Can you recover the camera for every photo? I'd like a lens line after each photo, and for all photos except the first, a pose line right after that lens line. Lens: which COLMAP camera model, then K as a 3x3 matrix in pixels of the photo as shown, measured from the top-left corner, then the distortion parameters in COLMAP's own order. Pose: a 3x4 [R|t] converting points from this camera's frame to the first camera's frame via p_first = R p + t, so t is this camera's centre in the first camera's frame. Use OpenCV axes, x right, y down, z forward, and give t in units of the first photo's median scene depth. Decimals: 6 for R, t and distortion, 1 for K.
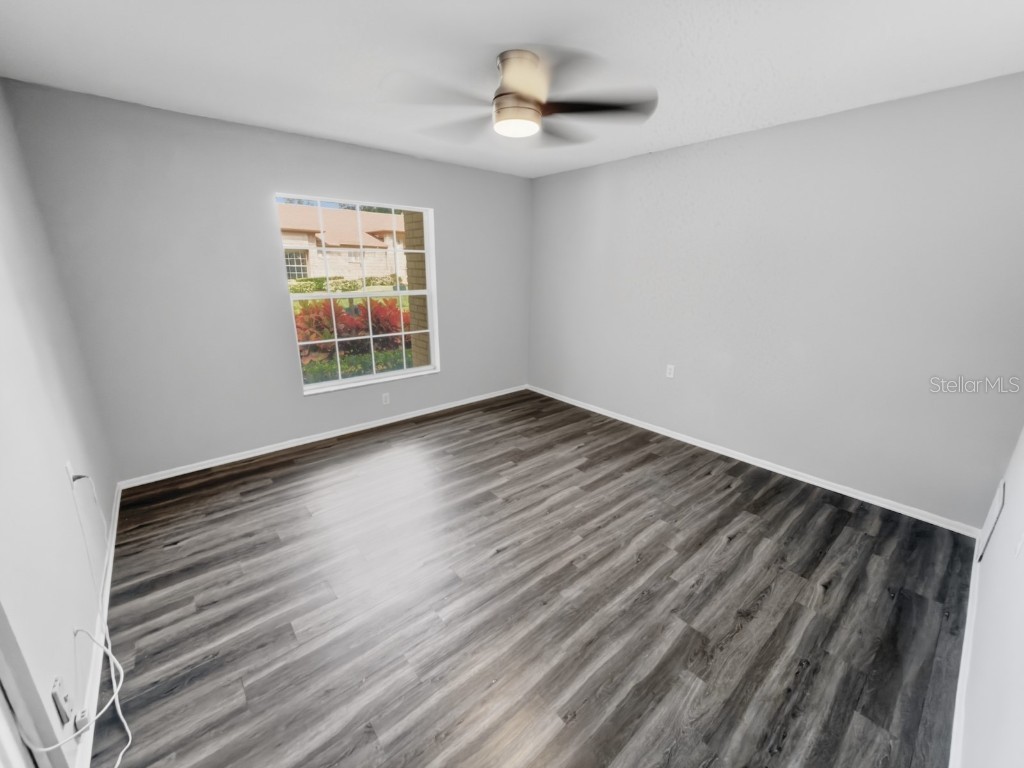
lens RADIAL K [[408.7, 0, 509.8], [0, 408.7, 390.7], [0, 0, 1]] dist [0.003056, 0.000291]
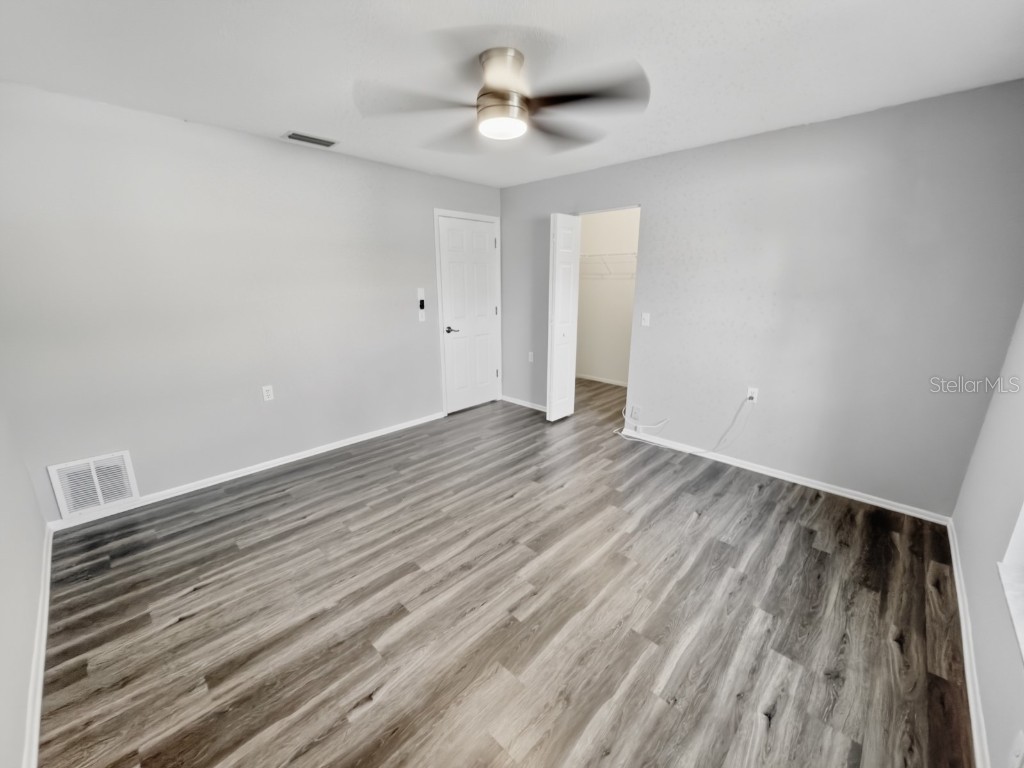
lens RADIAL K [[408.7, 0, 511.6], [0, 408.7, 382.9], [0, 0, 1]] dist [0.003056, 0.000291]
pose [[-0.994211, 0.018886, -0.105769, 0.085448], [-0.038967, 0.854019, 0.518780, -0.483863], [0.100126, 0.519899, -0.848340, 1.616233]]
